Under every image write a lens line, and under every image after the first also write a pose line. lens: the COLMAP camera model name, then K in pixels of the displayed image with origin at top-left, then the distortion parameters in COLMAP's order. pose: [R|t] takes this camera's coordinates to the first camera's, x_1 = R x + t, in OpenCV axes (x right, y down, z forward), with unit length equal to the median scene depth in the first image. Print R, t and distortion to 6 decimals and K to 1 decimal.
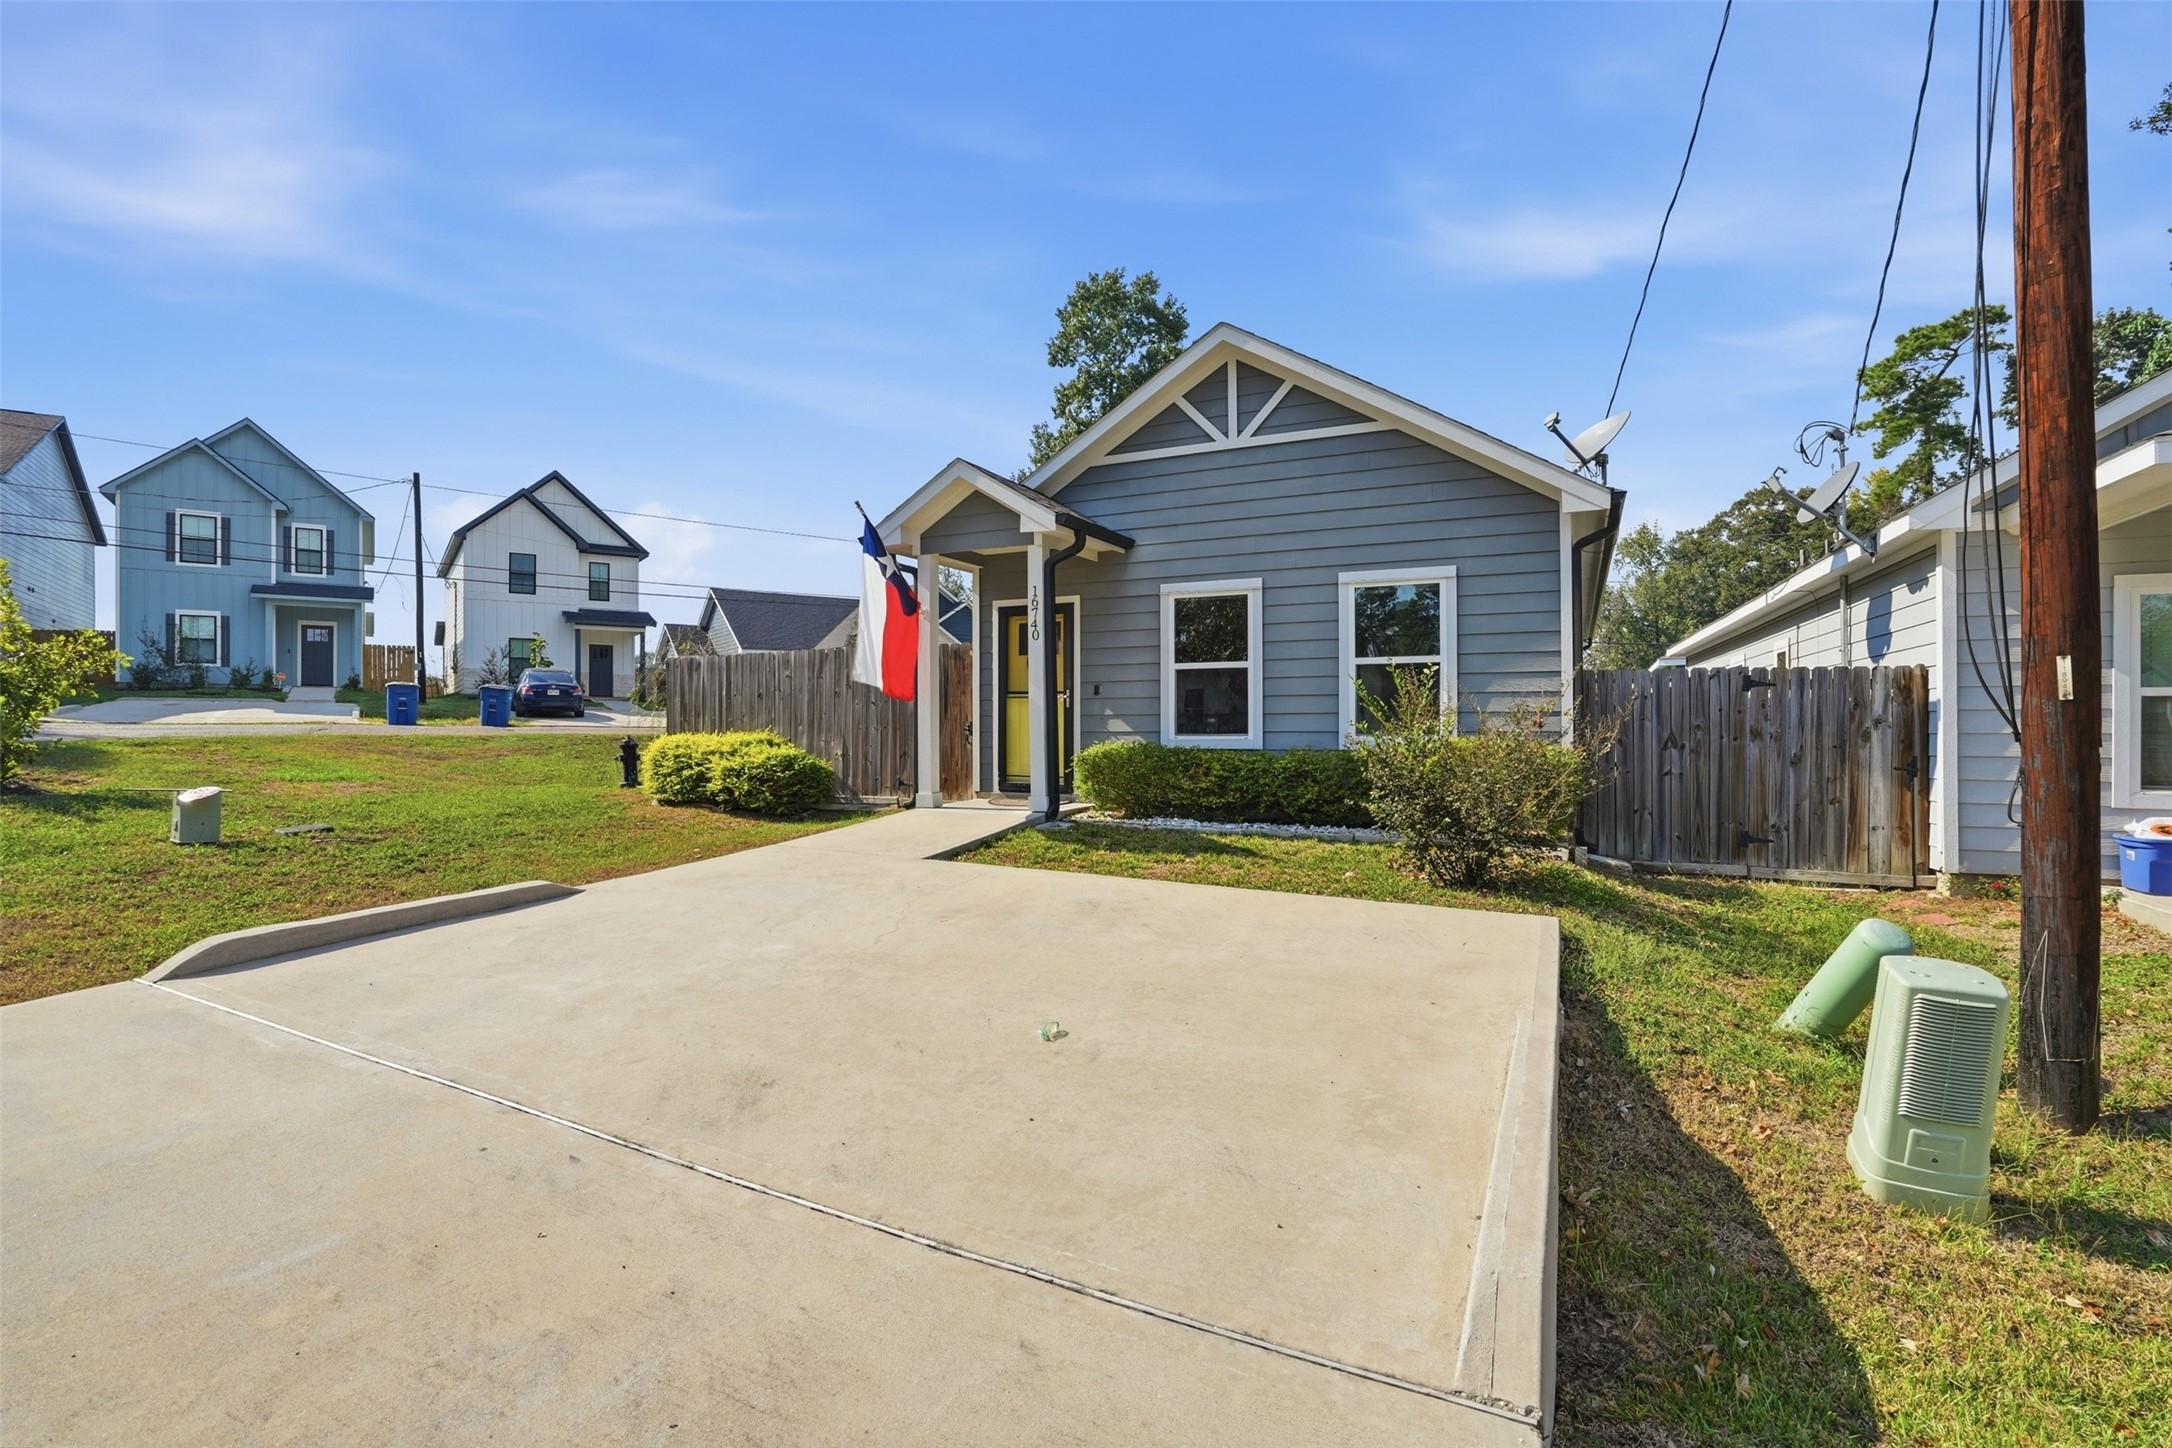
lens RADIAL K [[998.2, 0, 1079.2], [0, 998.2, 711.6], [0, 0, 1]] dist [-0.055539, 0.023295]
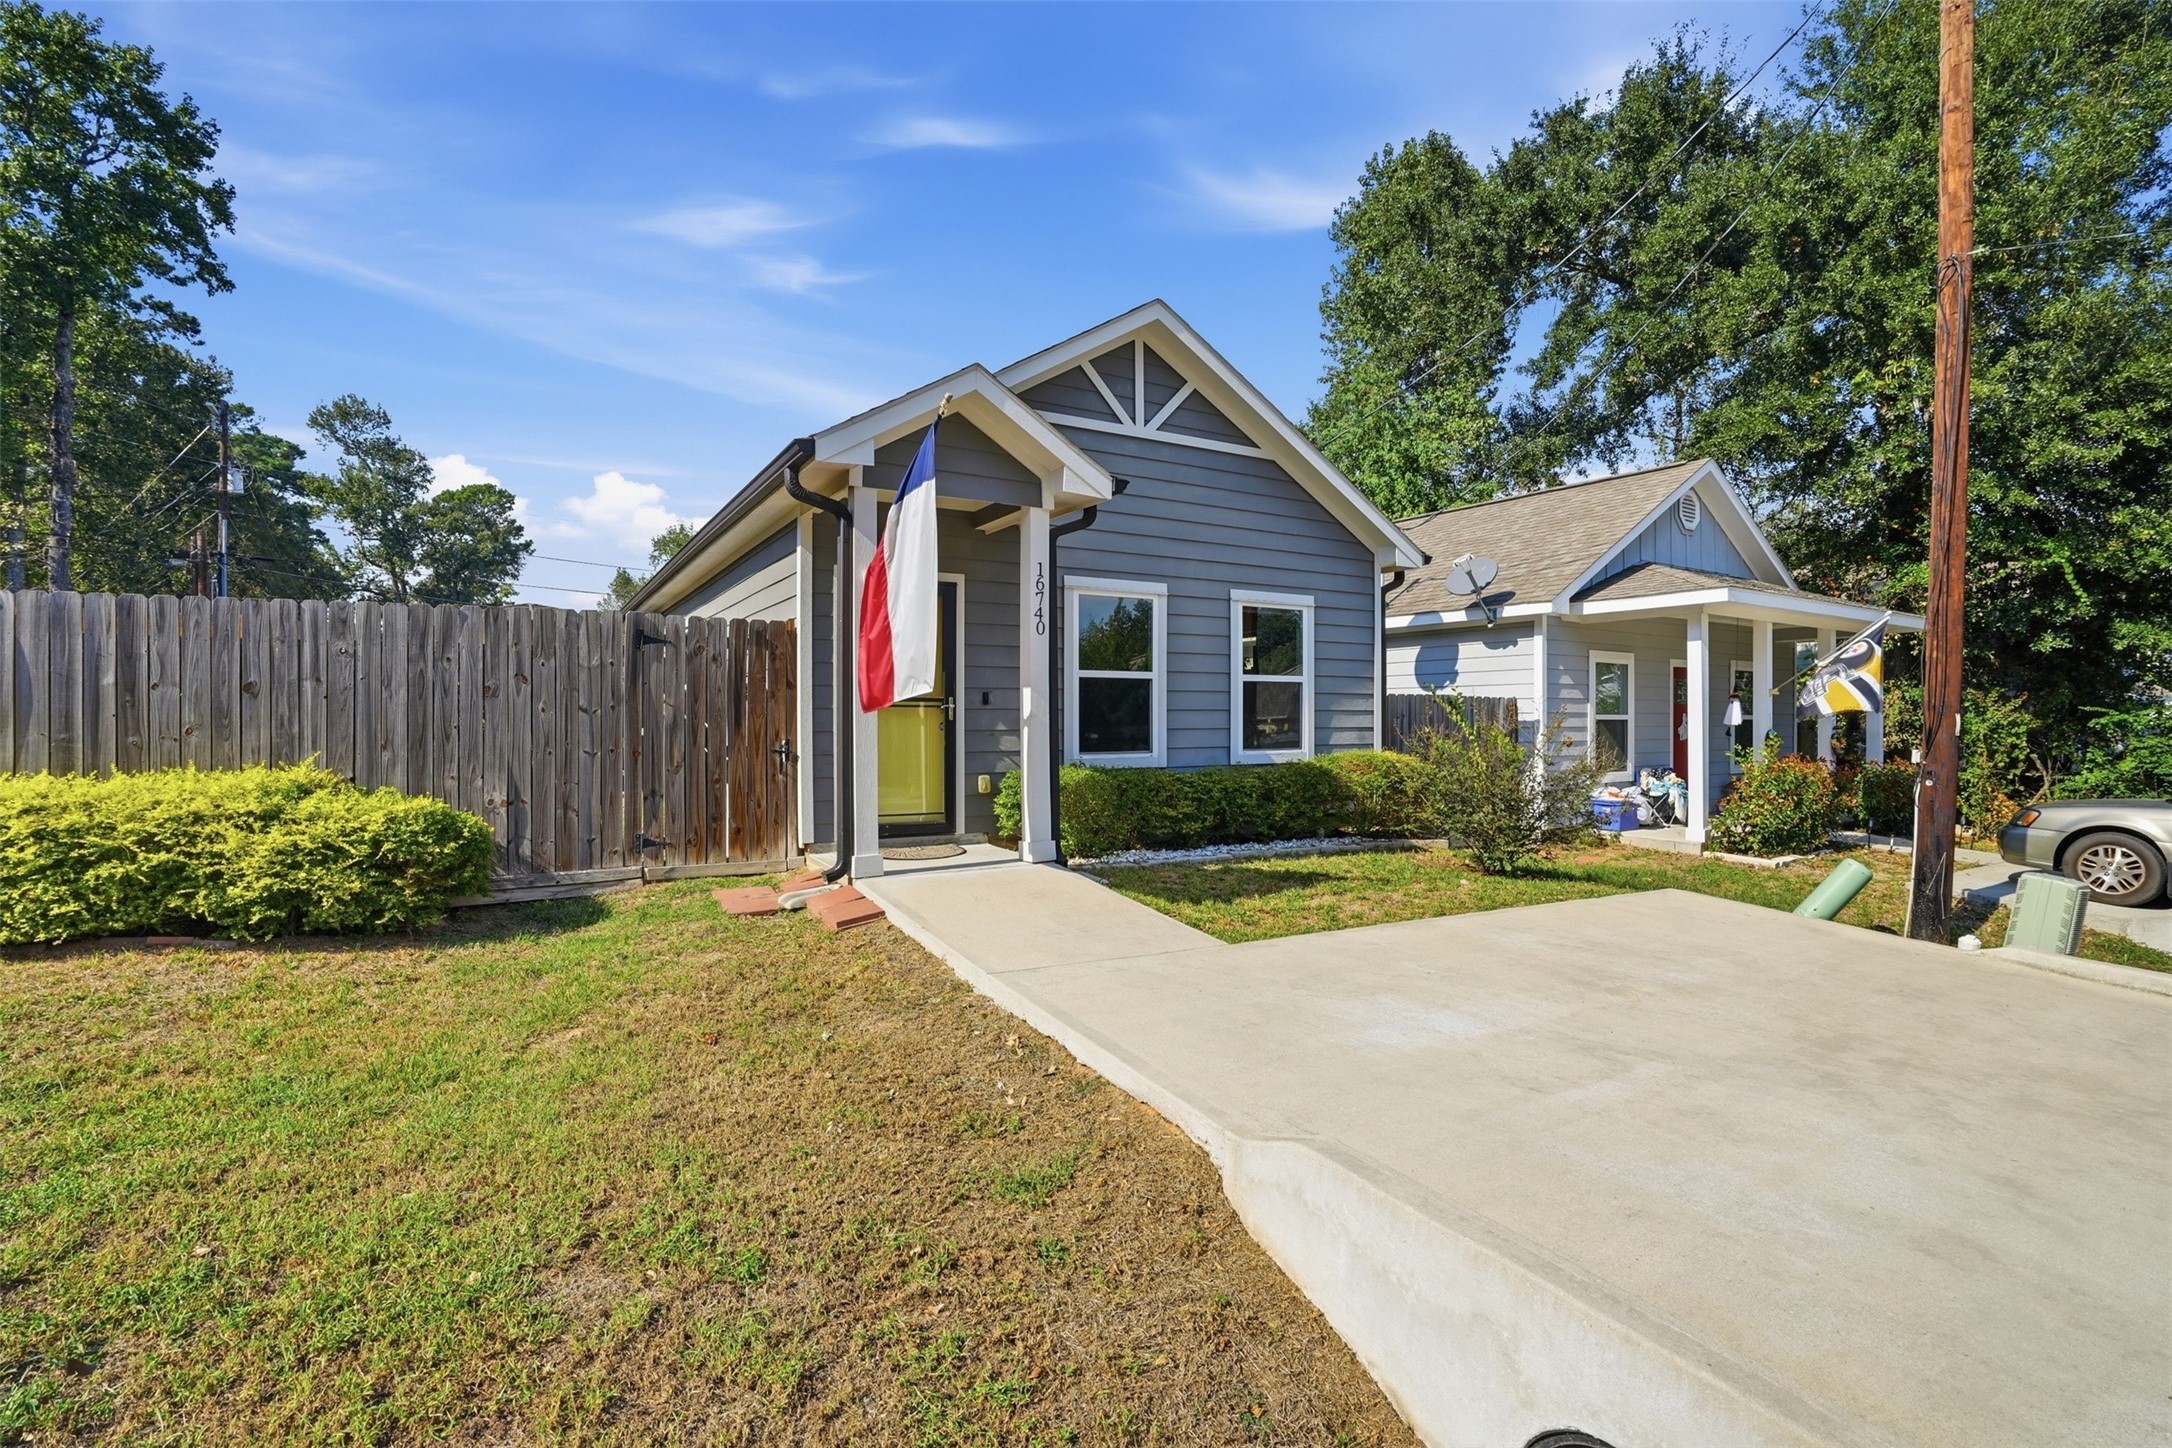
lens RADIAL K [[998.2, 0, 1079.2], [0, 998.2, 711.6], [0, 0, 1]] dist [-0.055539, 0.023295]
pose [[0.559010, 0.005264, 0.829144, -0.630713], [-0.013662, 0.999903, 0.002863, -0.015498], [-0.829048, -0.012929, 0.559028, 0.533978]]
